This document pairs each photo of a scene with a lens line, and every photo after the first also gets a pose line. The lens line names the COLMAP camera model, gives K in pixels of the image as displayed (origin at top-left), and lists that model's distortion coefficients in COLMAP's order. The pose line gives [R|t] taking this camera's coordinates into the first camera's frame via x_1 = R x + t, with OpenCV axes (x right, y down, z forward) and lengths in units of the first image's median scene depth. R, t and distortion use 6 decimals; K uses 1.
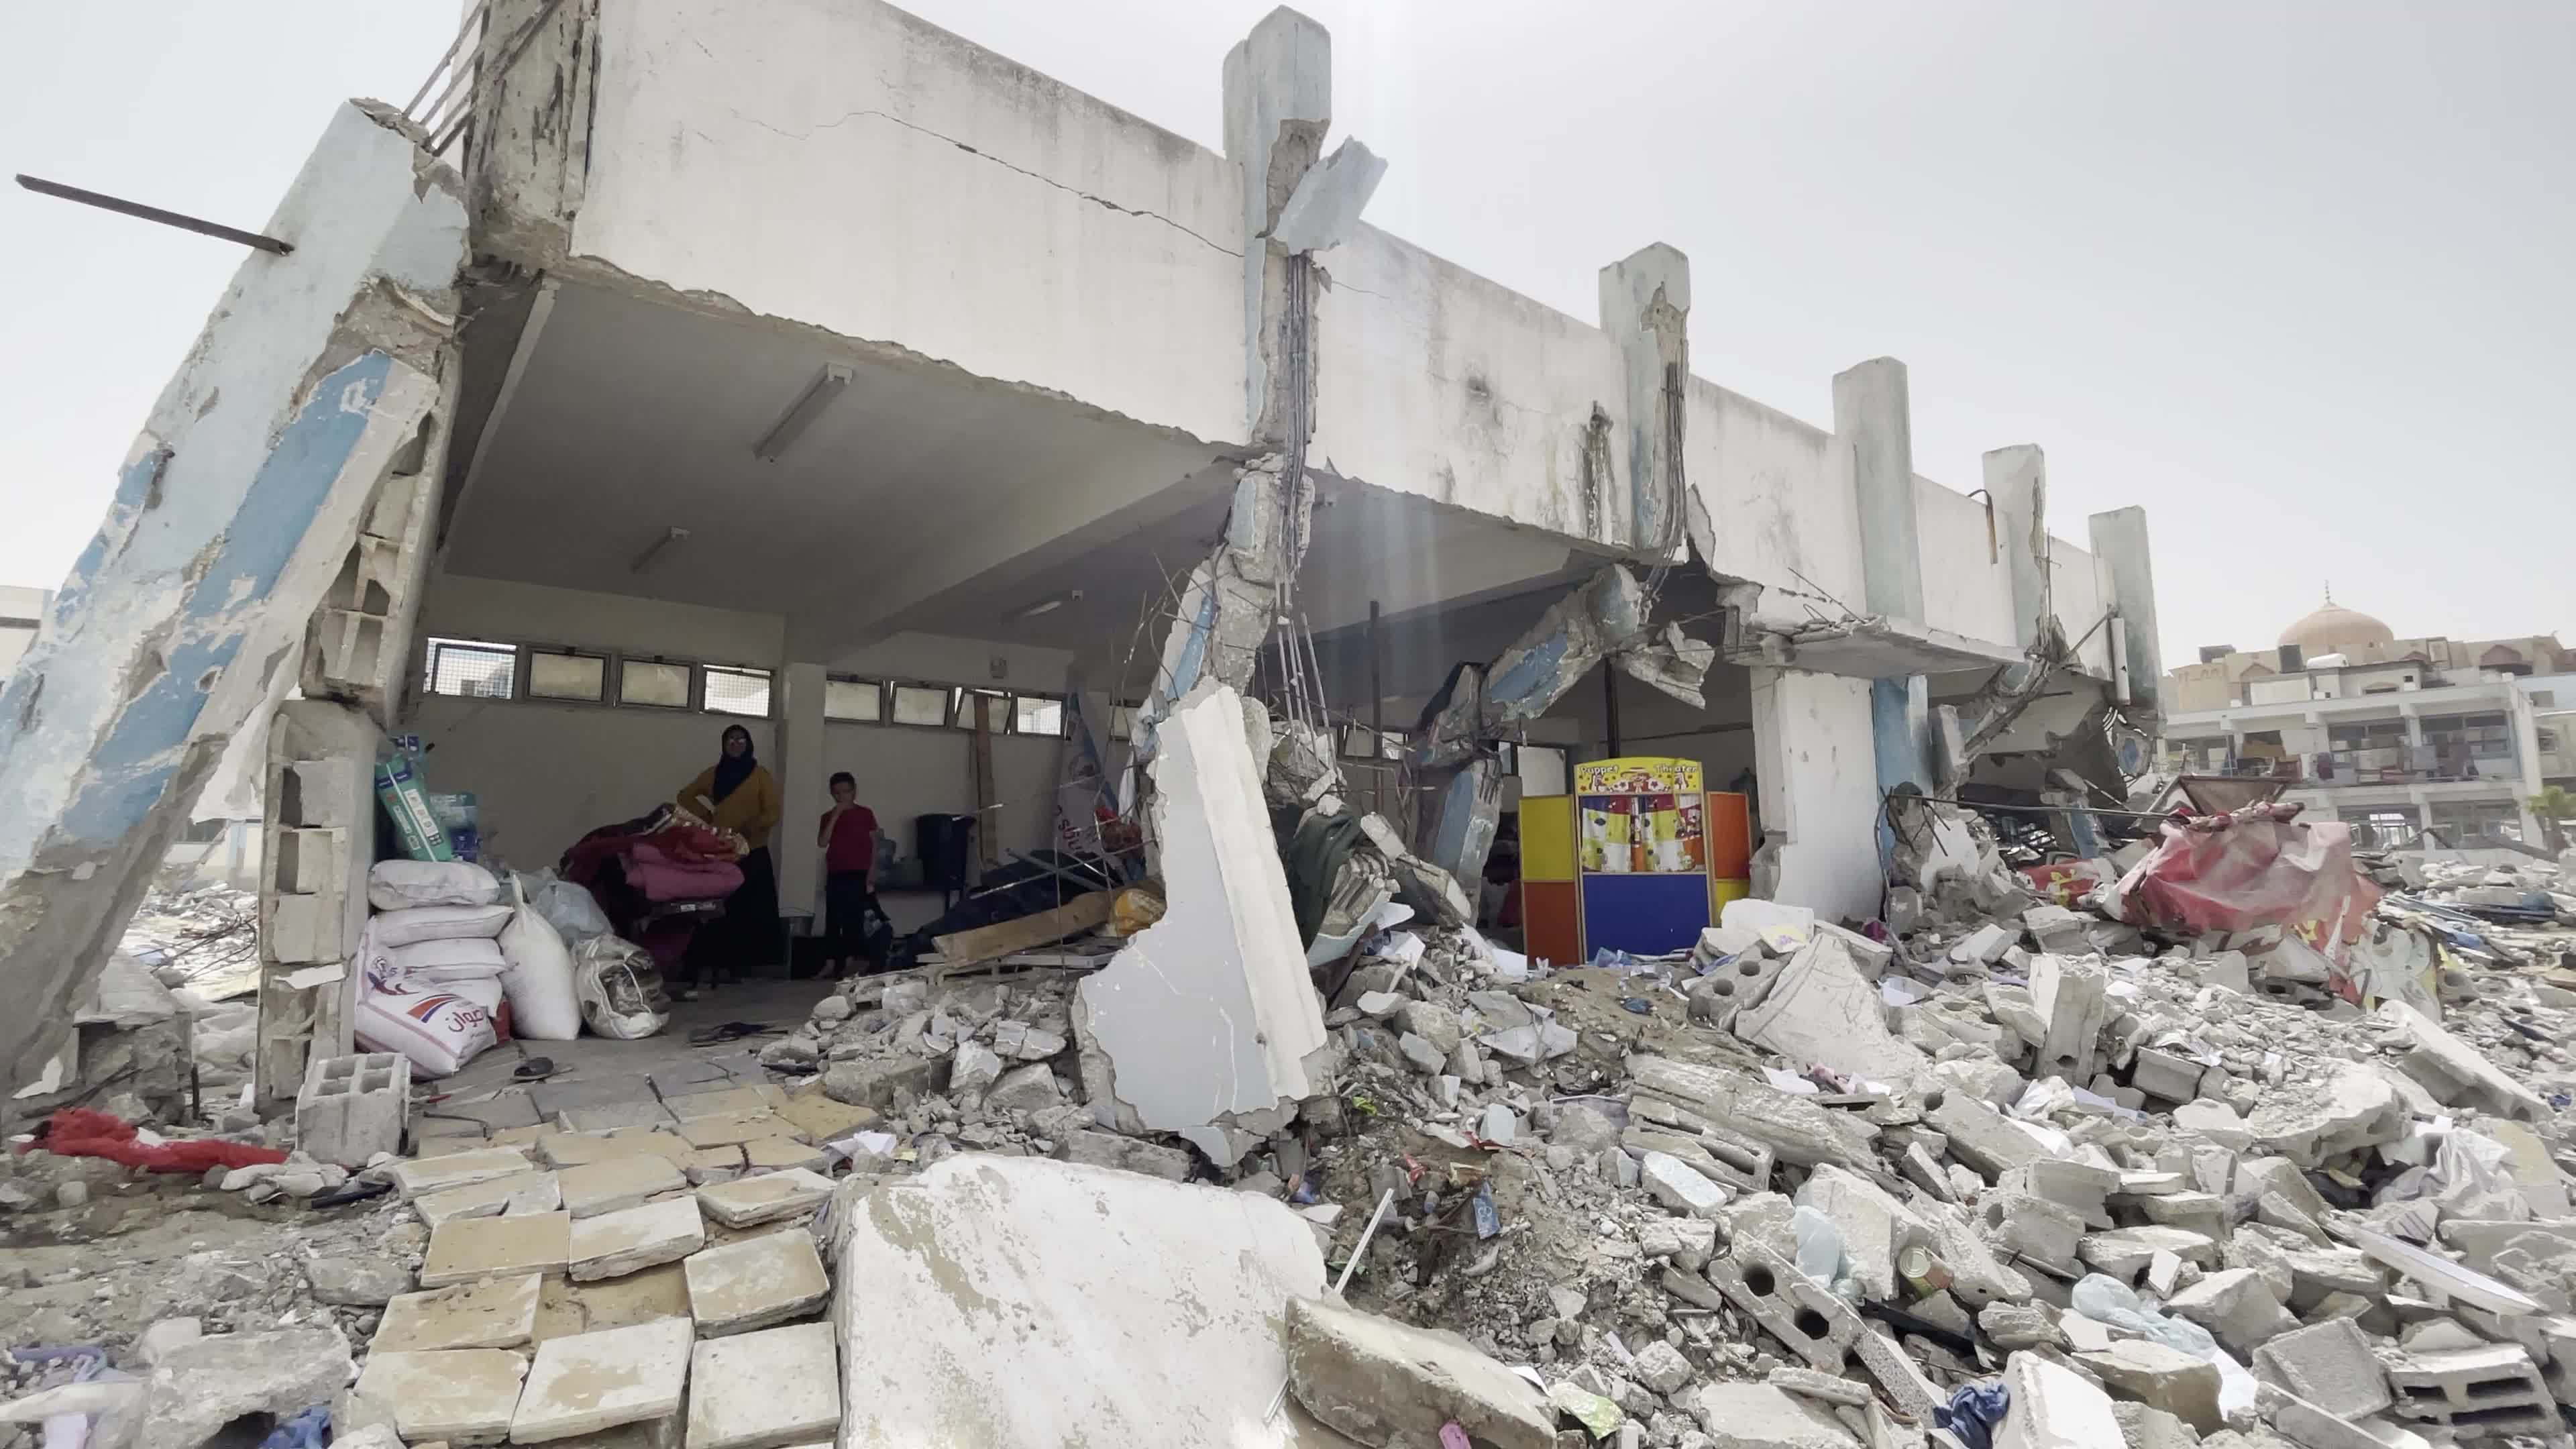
lens RADIAL K [[1166.1, 0, 1290.4], [0, 1166.1, 713.5], [0, 0, 1]] dist [0.033045, -0.035130]
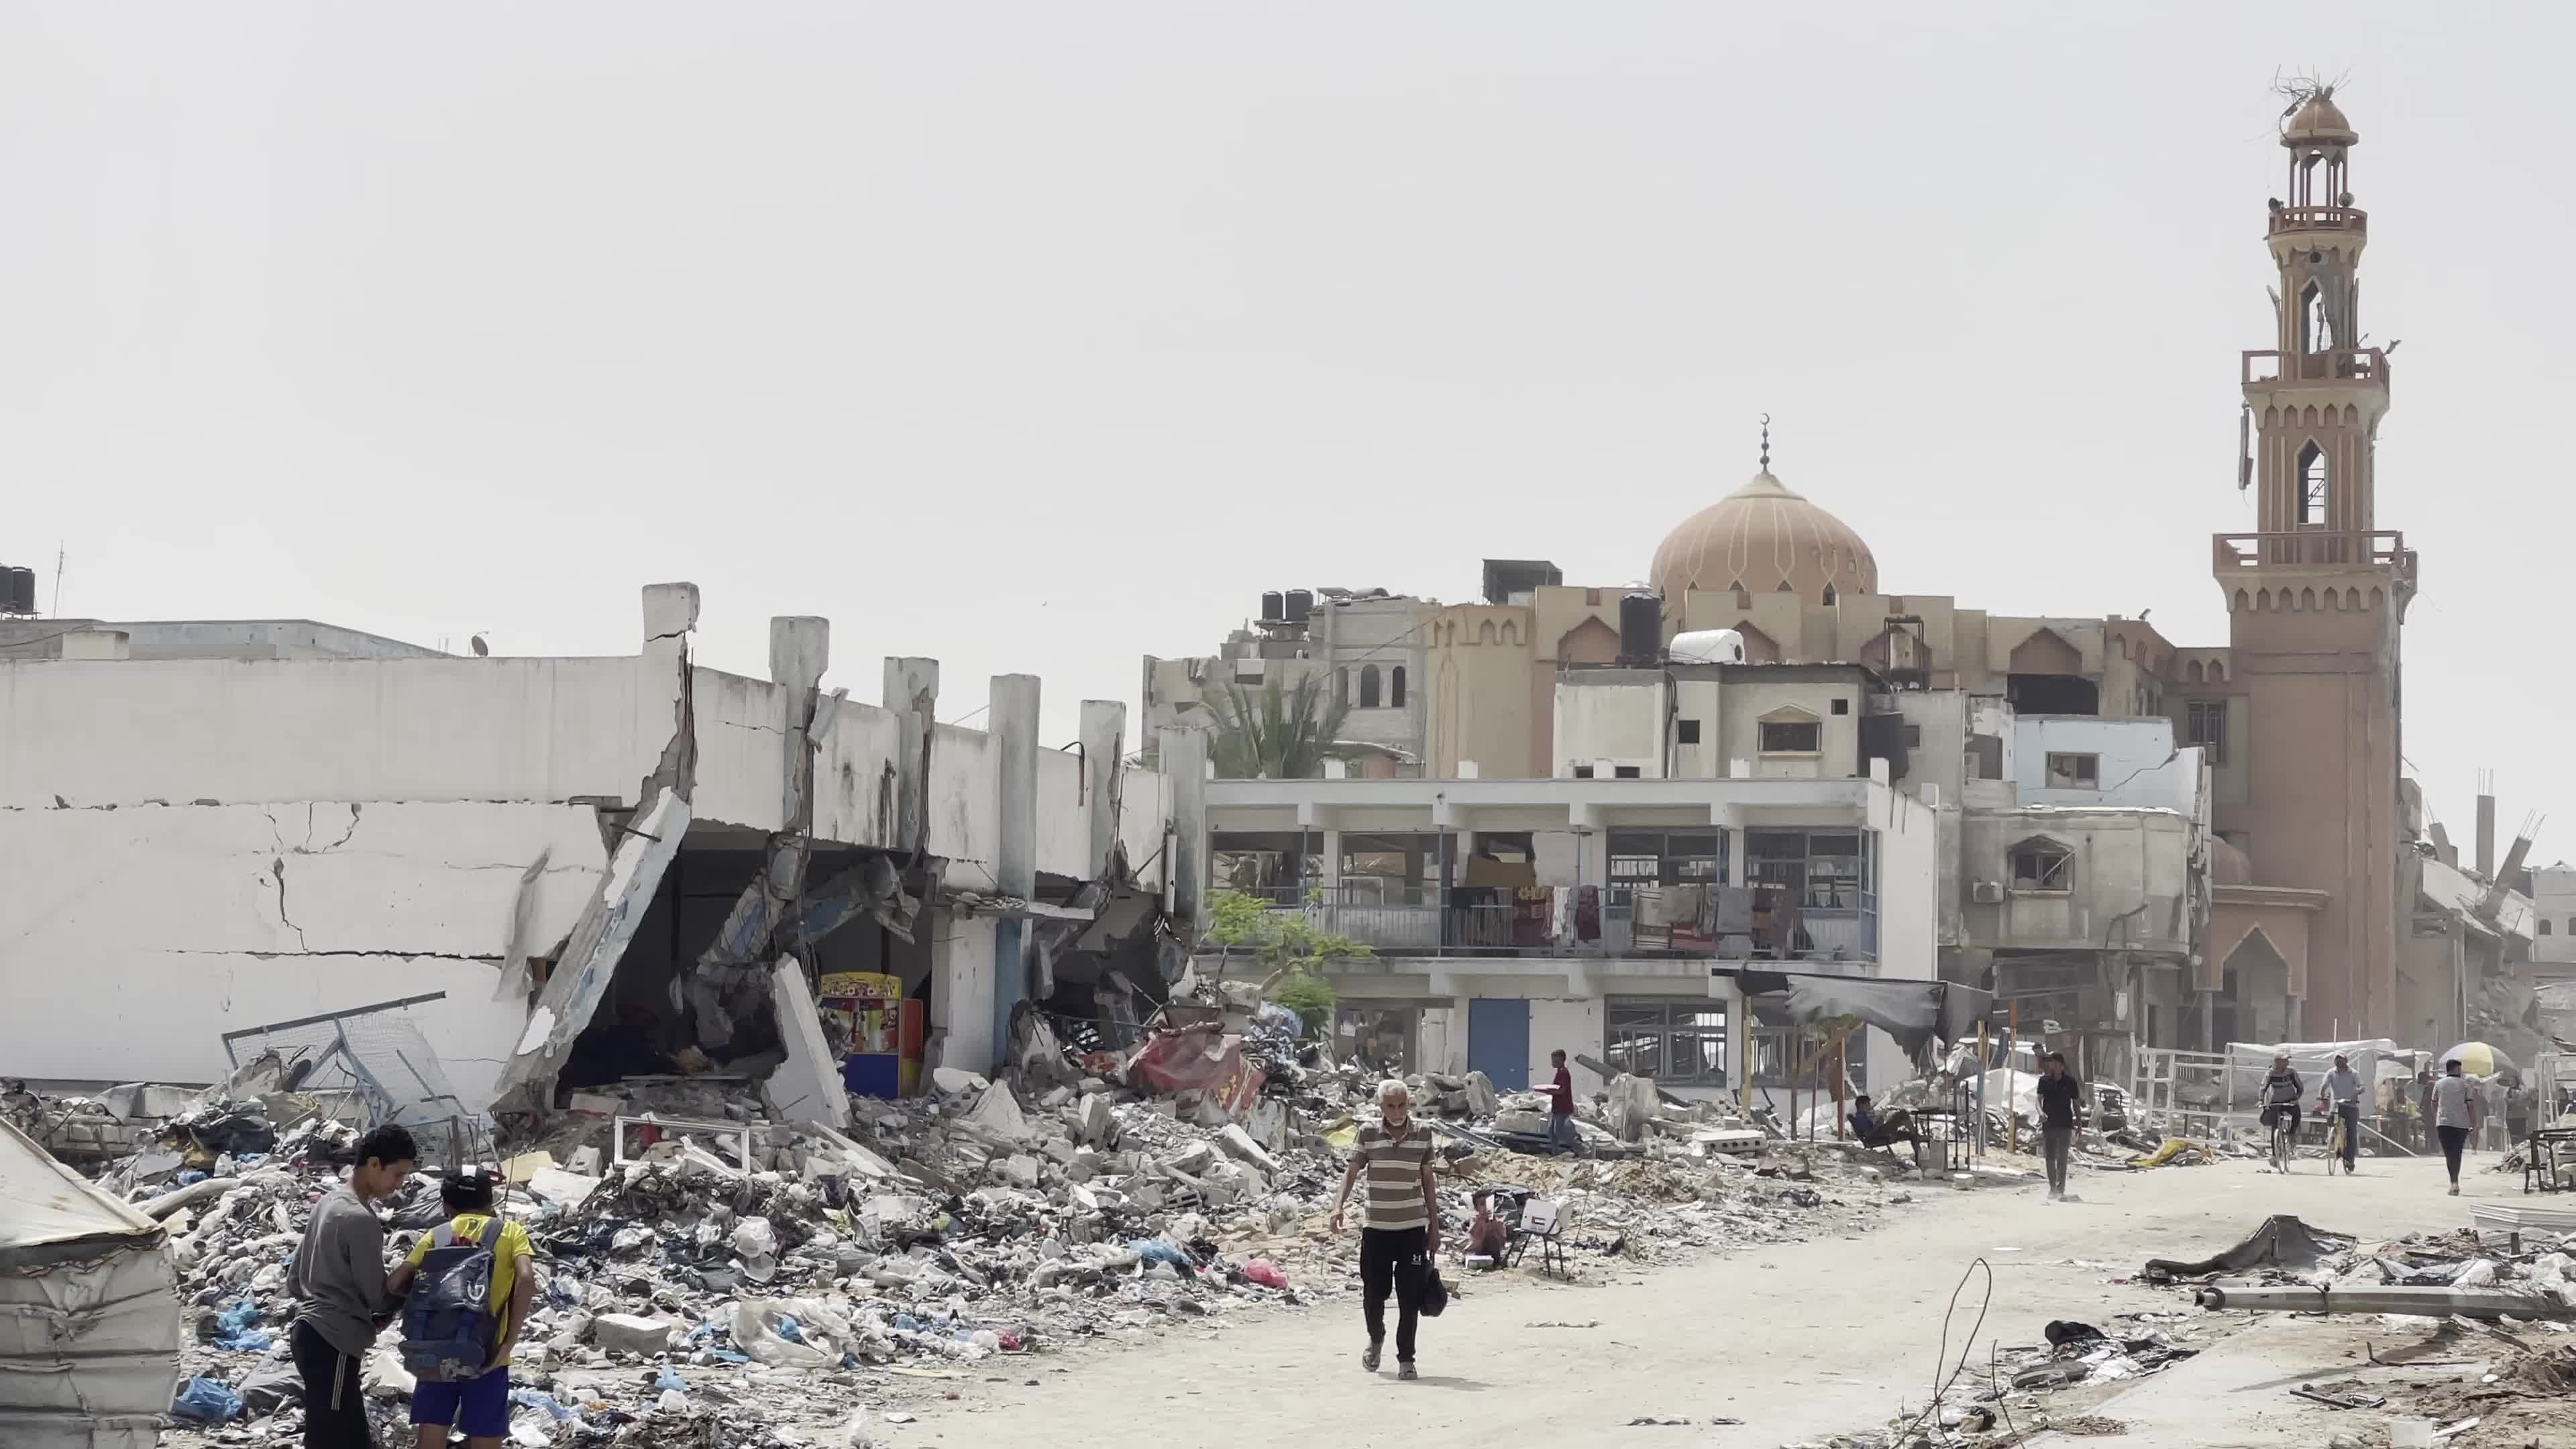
lens RADIAL K [[5177.9, 0, 1287.9], [0, 5177.9, 725.1], [0, 0, 1]] dist [0.042664, 0.237797]
pose [[0.821663, 0.068724, 0.565816, -2.937369], [-0.100767, 0.994582, 0.025530, -0.486739], [-0.560996, -0.077992, 0.824136, -4.579969]]
